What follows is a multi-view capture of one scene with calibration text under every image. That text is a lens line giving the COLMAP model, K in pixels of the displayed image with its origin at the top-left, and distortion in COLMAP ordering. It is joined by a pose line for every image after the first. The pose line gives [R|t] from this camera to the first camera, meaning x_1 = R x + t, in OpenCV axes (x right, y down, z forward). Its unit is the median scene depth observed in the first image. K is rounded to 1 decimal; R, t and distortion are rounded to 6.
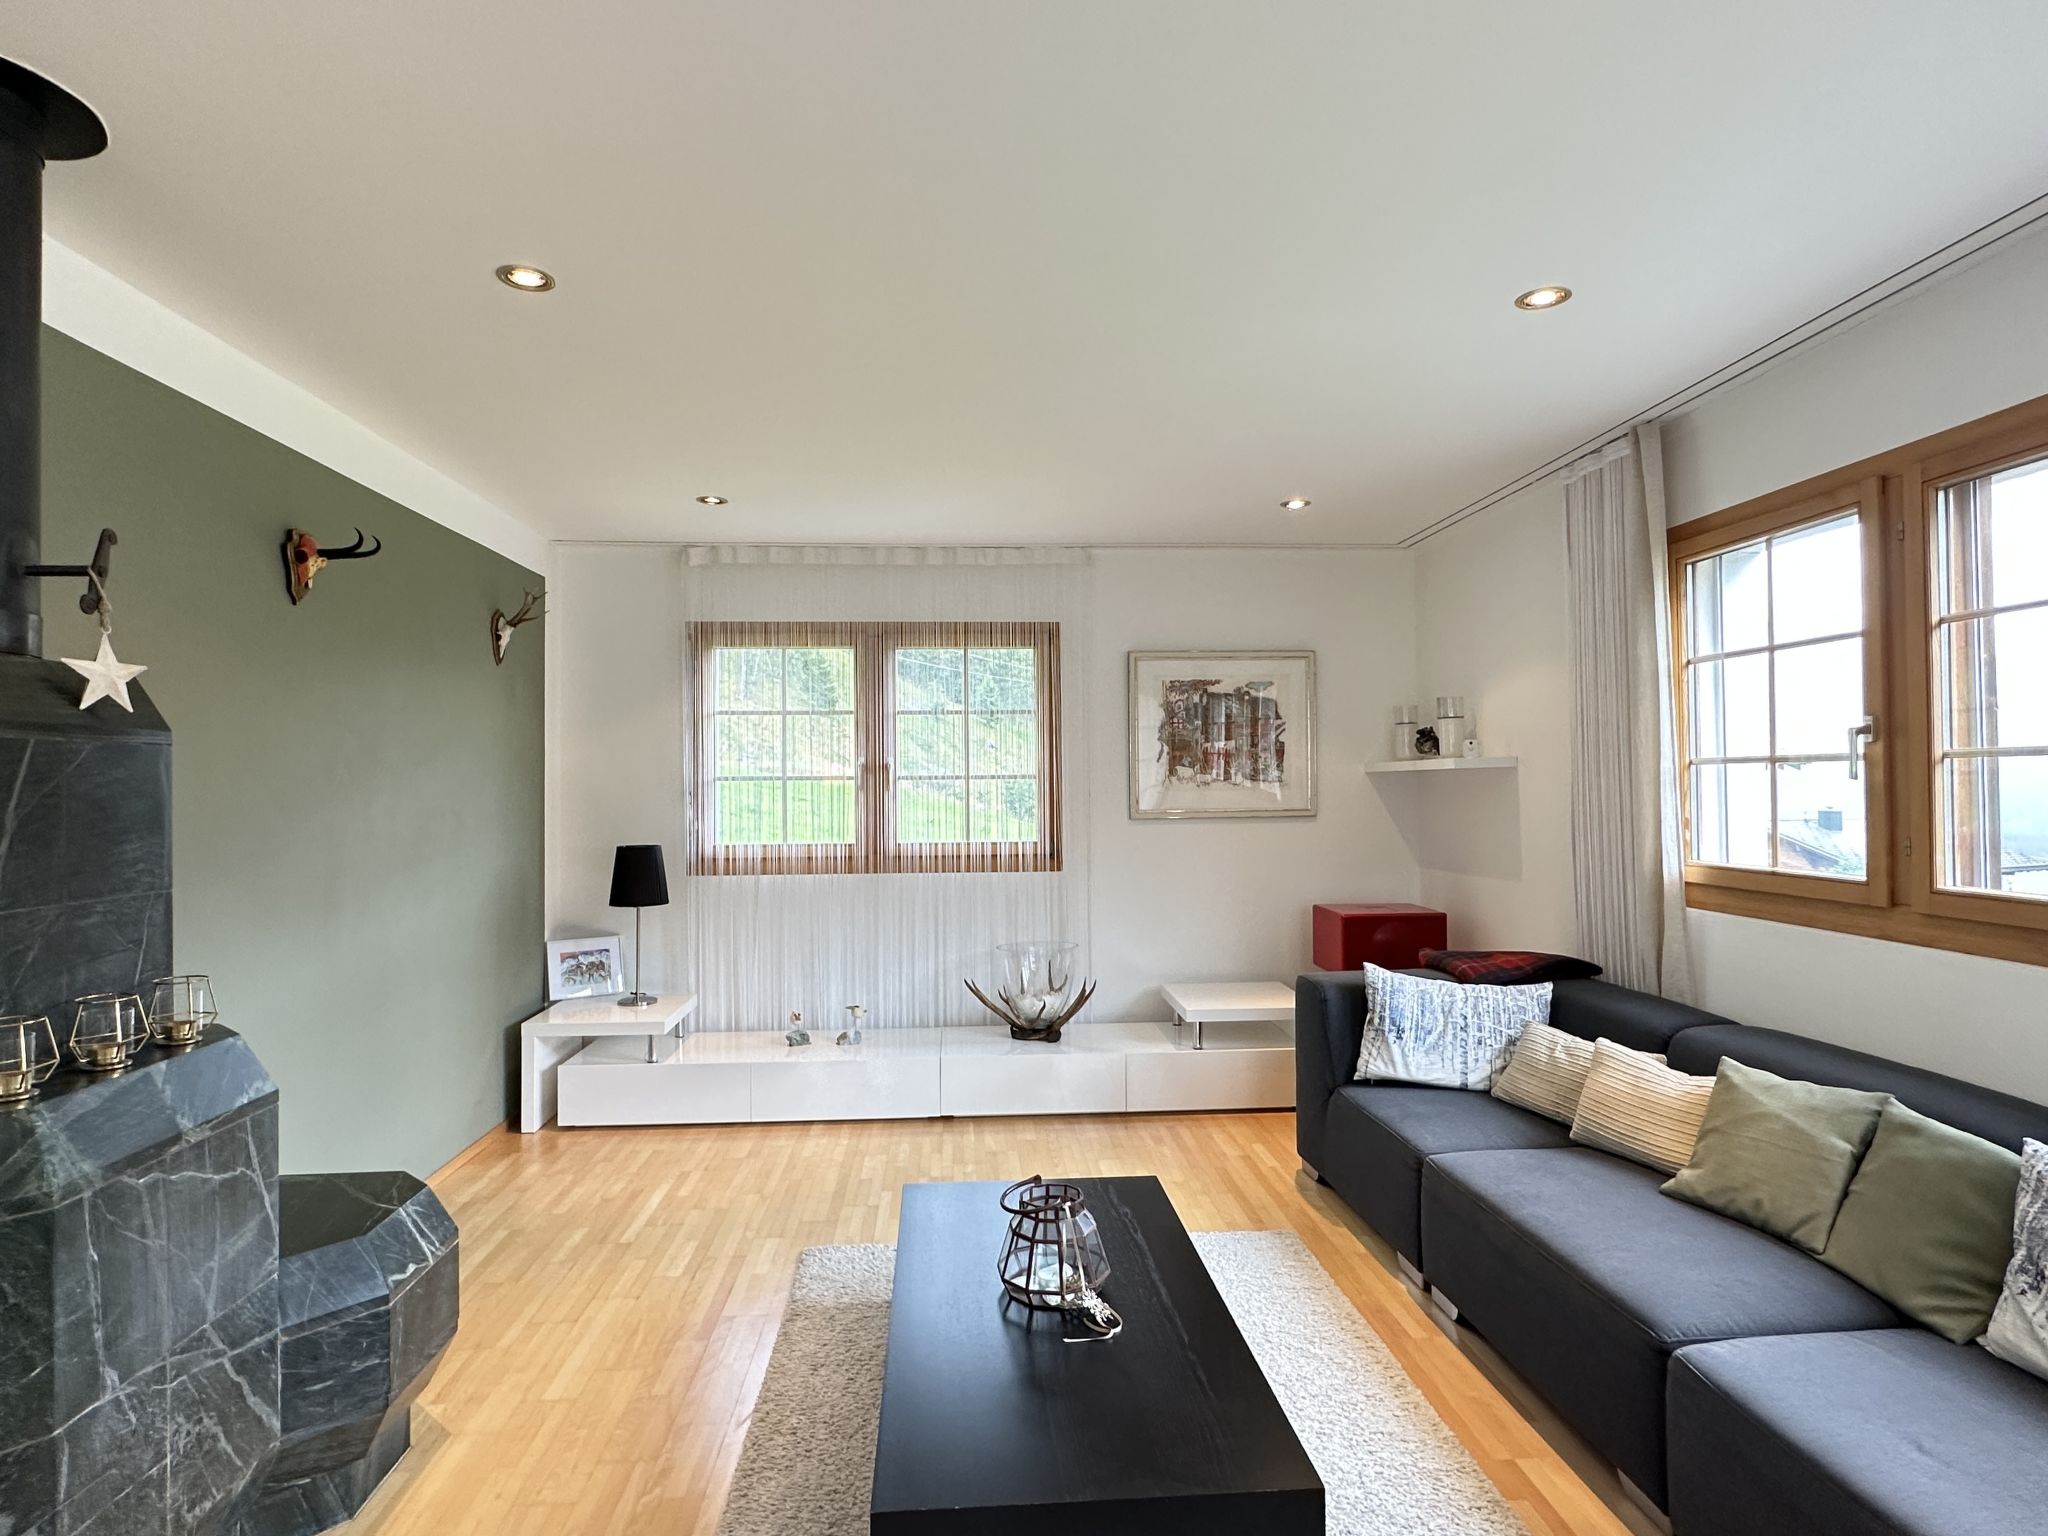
lens RADIAL K [[1094.0, 0, 1024.0], [0, 1094.0, 768.0], [0, 0, 1]] dist [-0.002170, -0.001257]
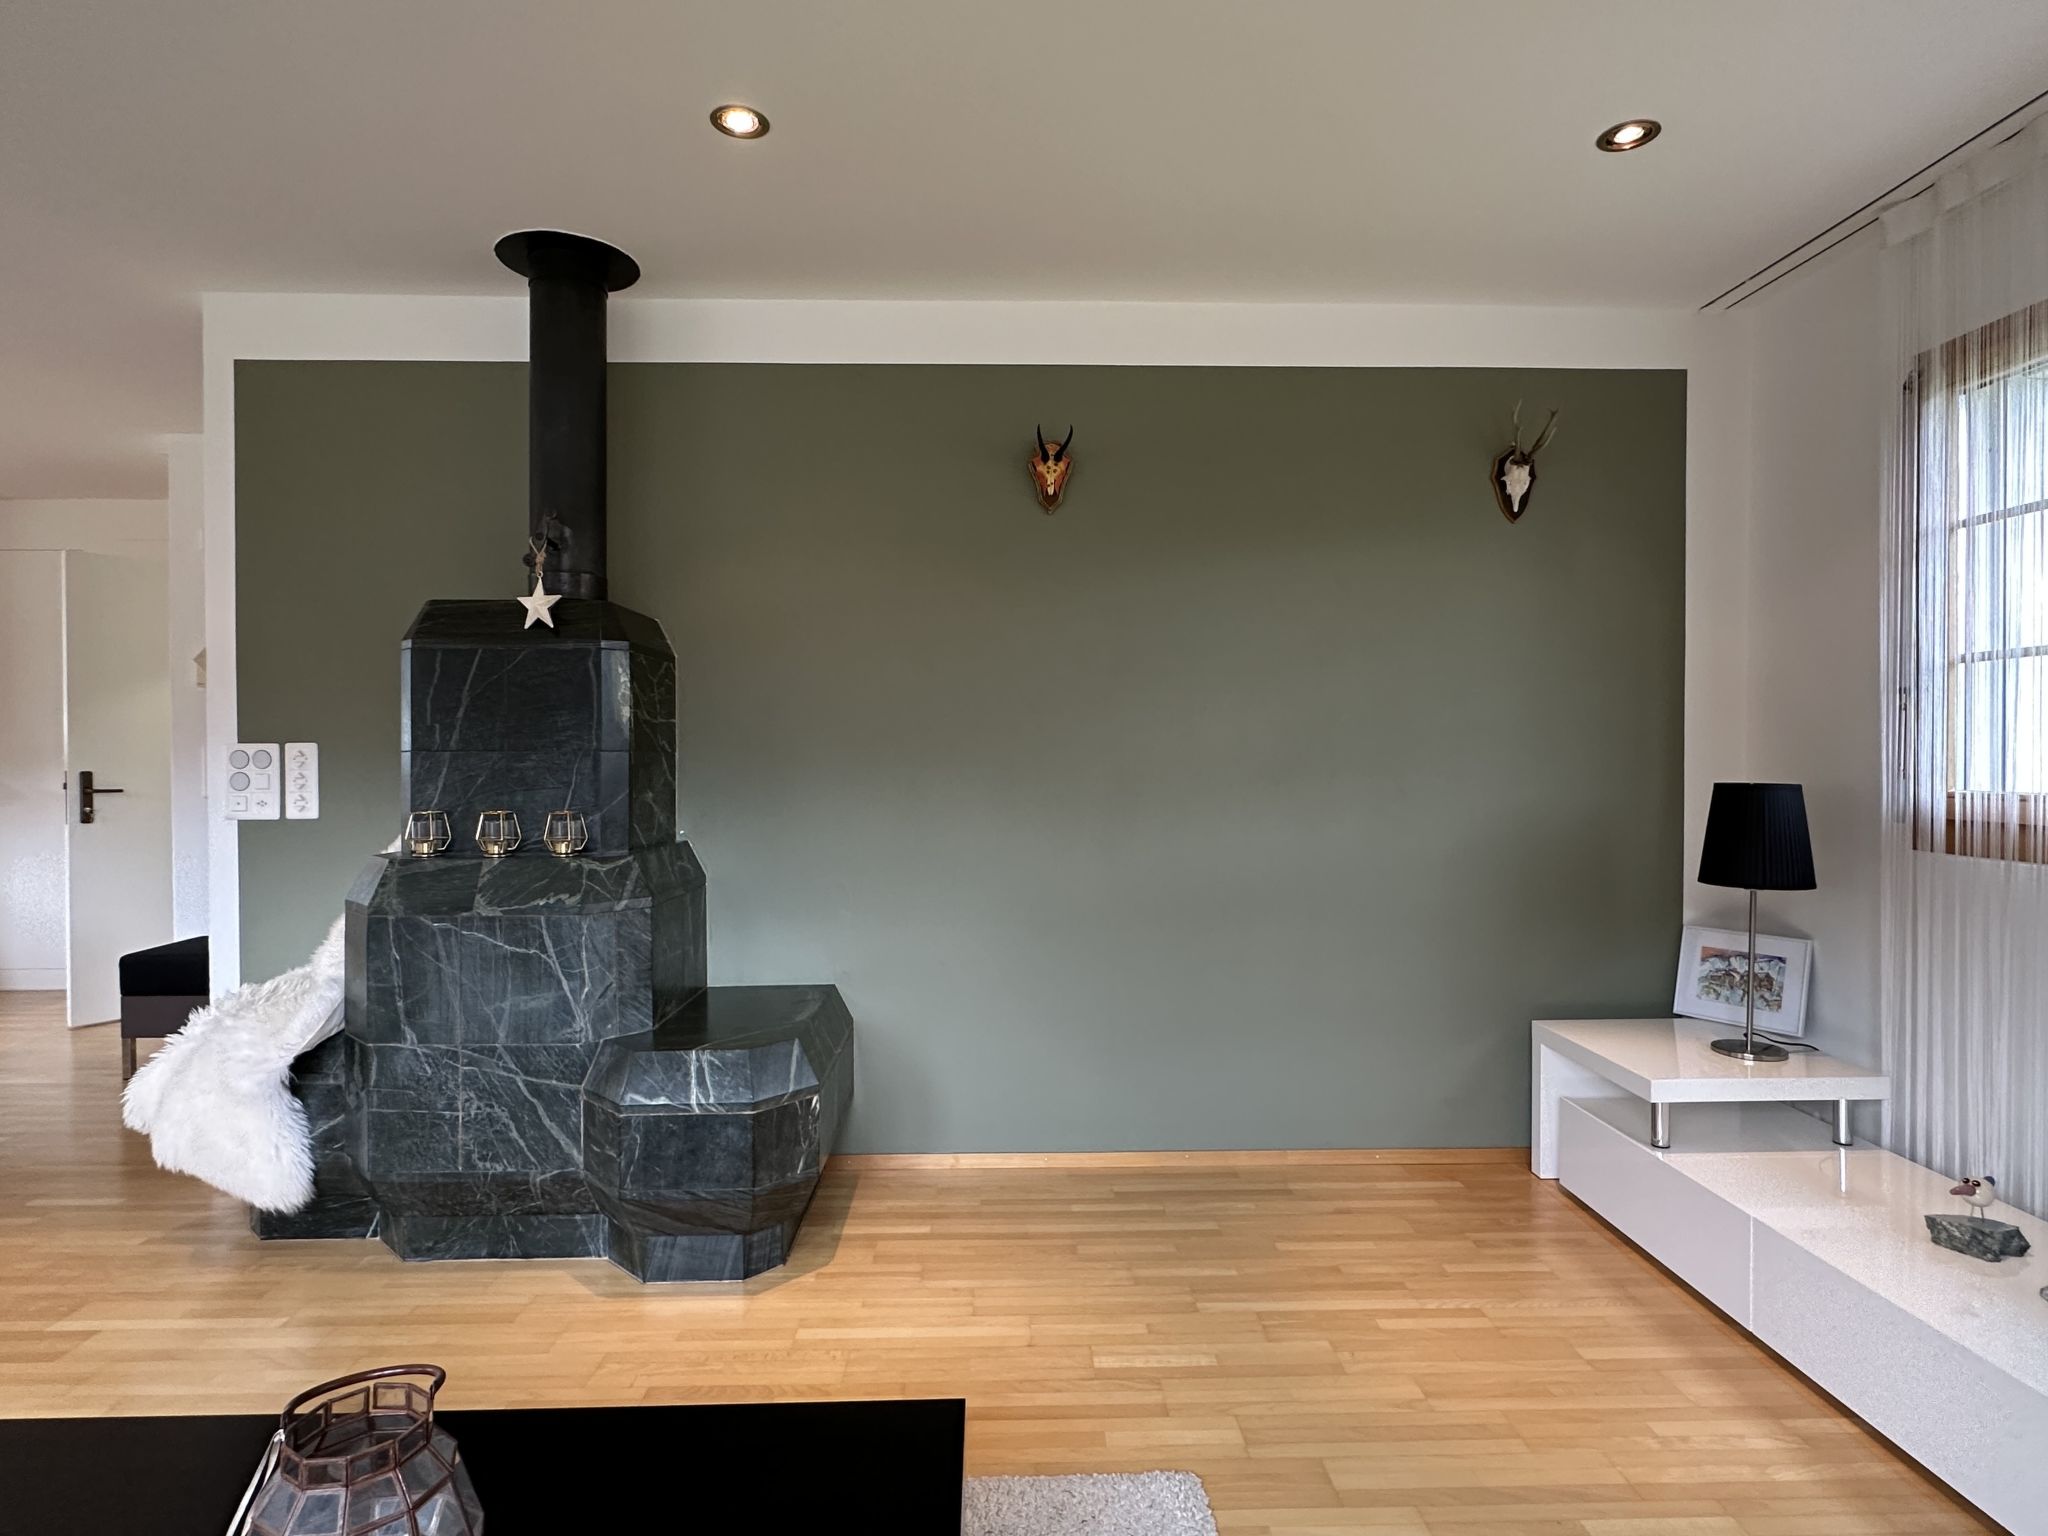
lens RADIAL K [[1094.0, 0, 1024.0], [0, 1094.0, 768.0], [0, 0, 1]] dist [-0.002170, -0.001257]
pose [[-0.042732, 0.023427, -0.998812, 0.652040], [0.015803, 0.999616, 0.022770, 0.118034], [0.998962, -0.014811, -0.043086, 1.733236]]
